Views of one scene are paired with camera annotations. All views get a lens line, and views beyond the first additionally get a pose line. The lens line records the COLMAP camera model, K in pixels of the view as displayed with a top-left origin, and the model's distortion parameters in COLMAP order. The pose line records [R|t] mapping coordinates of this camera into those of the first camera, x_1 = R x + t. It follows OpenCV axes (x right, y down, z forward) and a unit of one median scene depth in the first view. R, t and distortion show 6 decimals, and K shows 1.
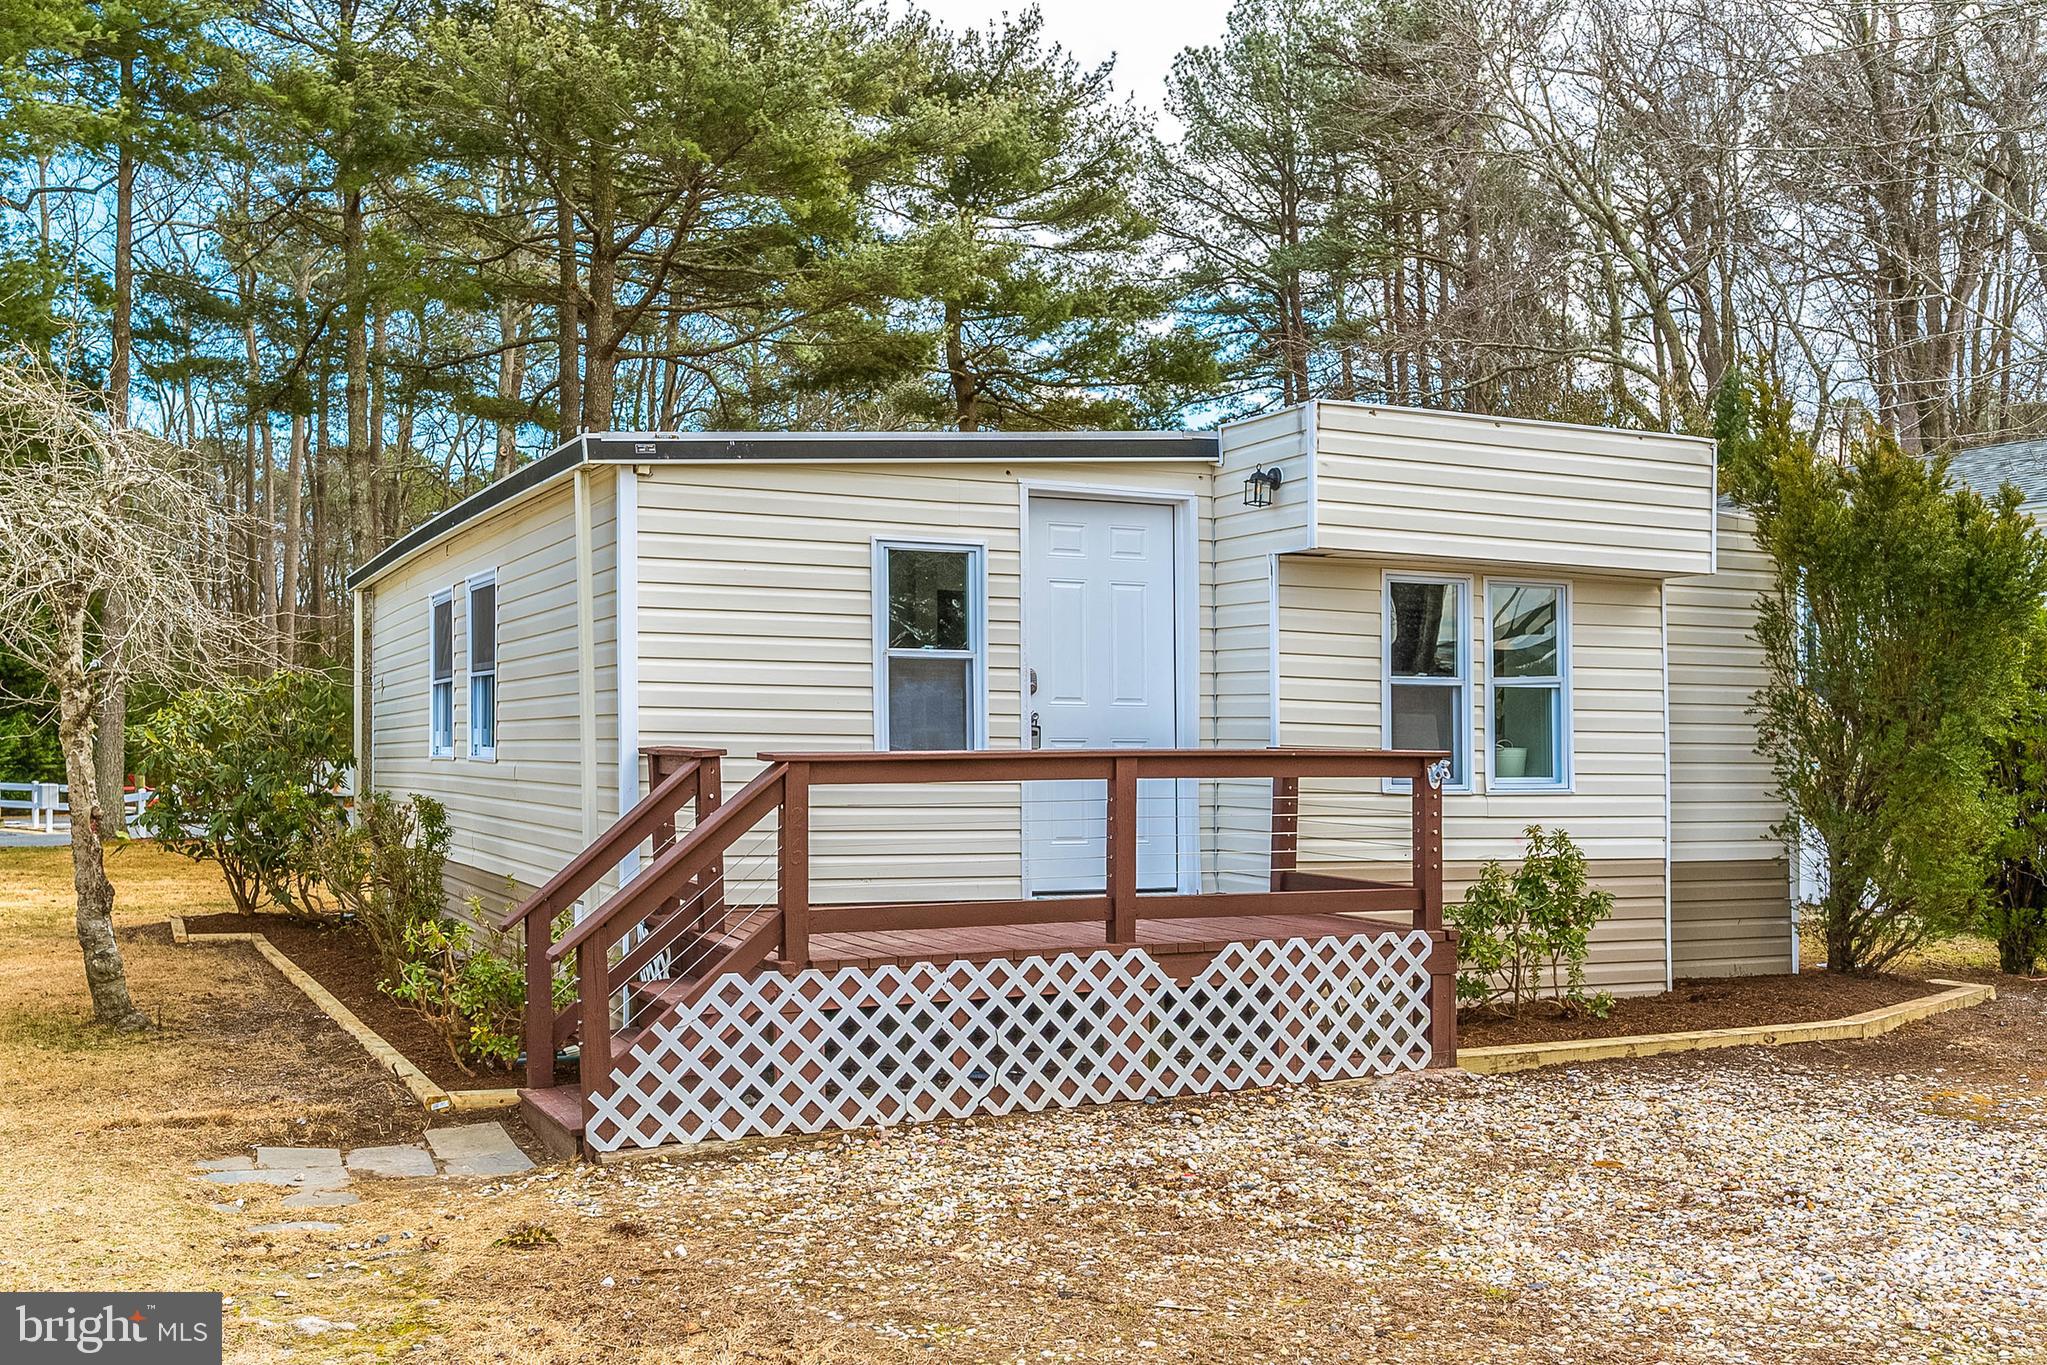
lens RADIAL K [[1914.6, 0, 1023.5], [0, 1914.6, 682.5], [0, 0, 1]] dist [0.004303, -0.002852]
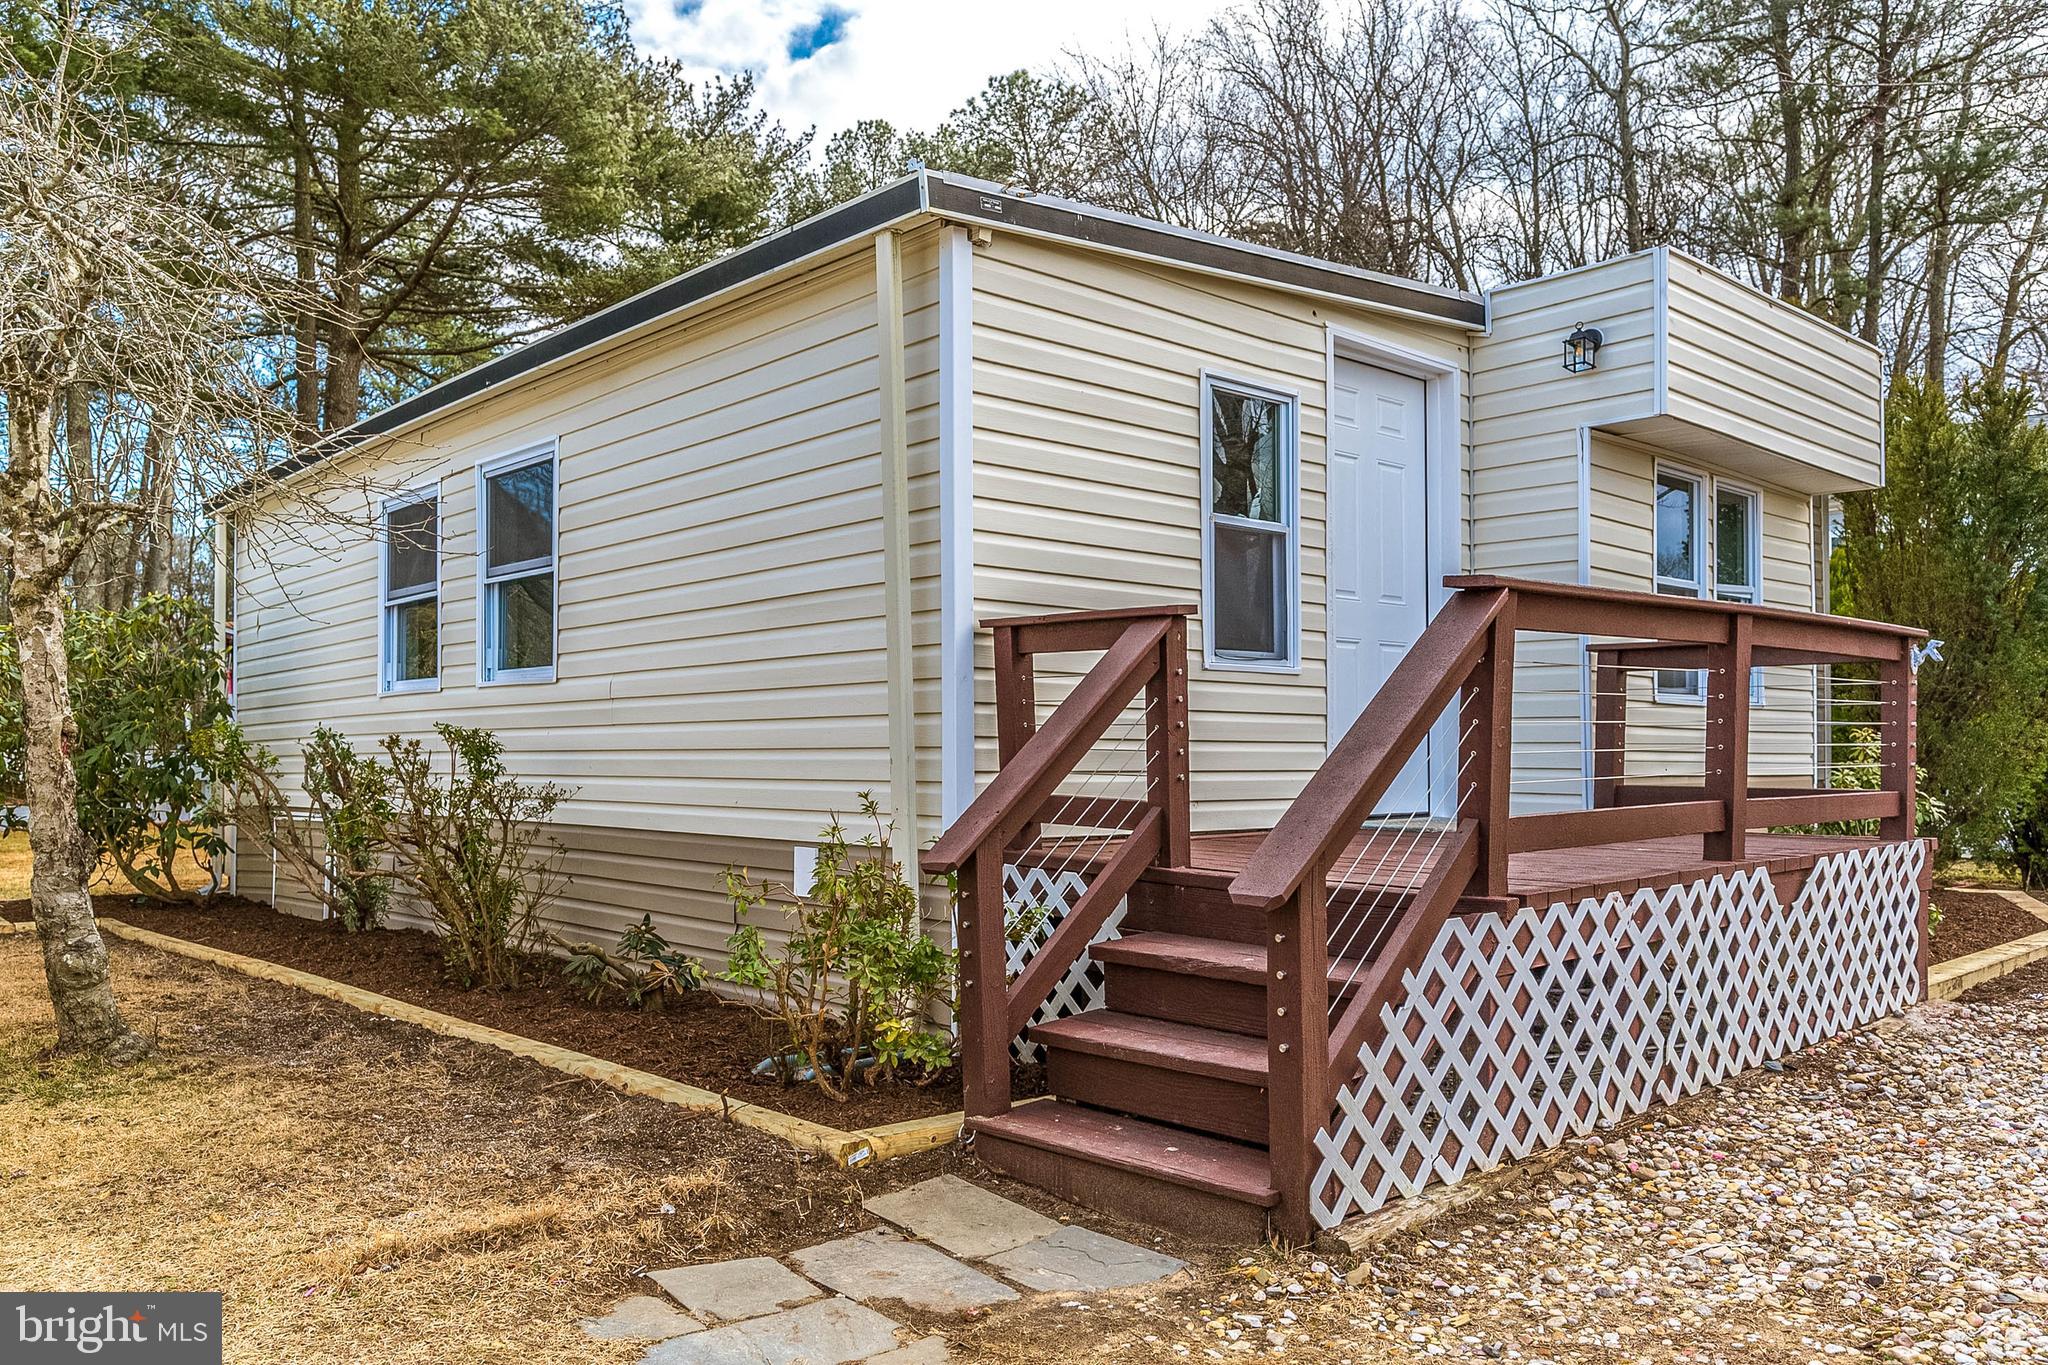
lens RADIAL K [[1486.1, 0, 1028.2], [0, 1486.1, 687.8], [0, 0, 1]] dist [0.008260, 0.001116]
pose [[0.957990, 0.001131, 0.286800, -0.361191], [0.001468, 0.999960, -0.008844, 0.067845], [-0.286798, 0.008893, 0.957950, 0.482205]]
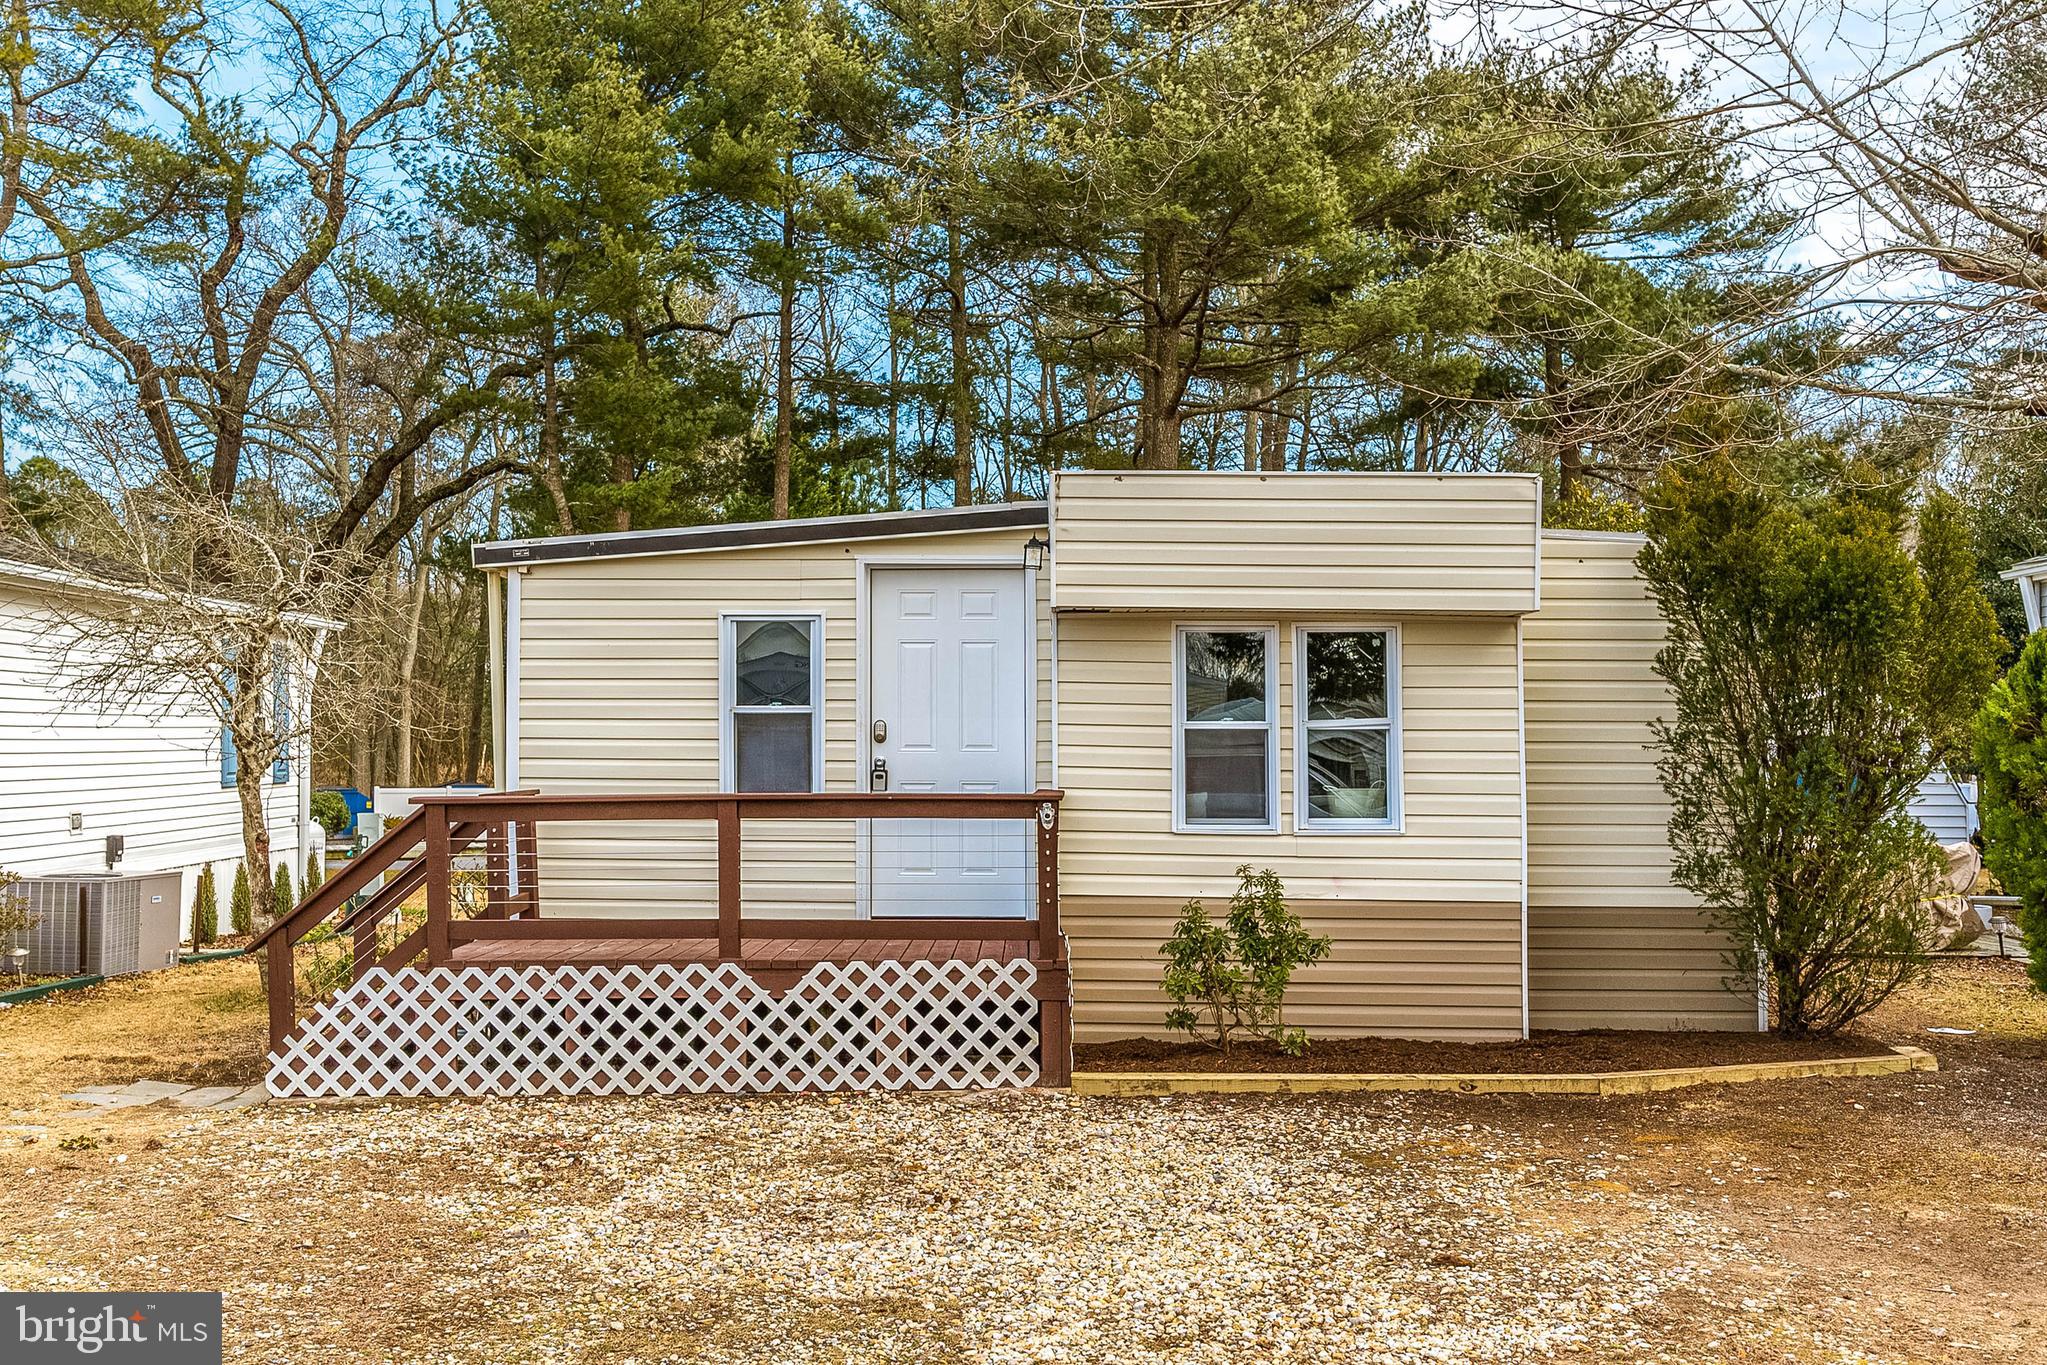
lens RADIAL K [[1955.3, 0, 1108.4], [0, 1955.3, 631.3], [0, 0, 1]] dist [0.009082, -0.006297]
pose [[0.902826, -0.033795, -0.428676, 0.738615], [0.017178, 0.998946, -0.042574, -0.009384], [0.429663, 0.031073, 0.902455, 0.004980]]
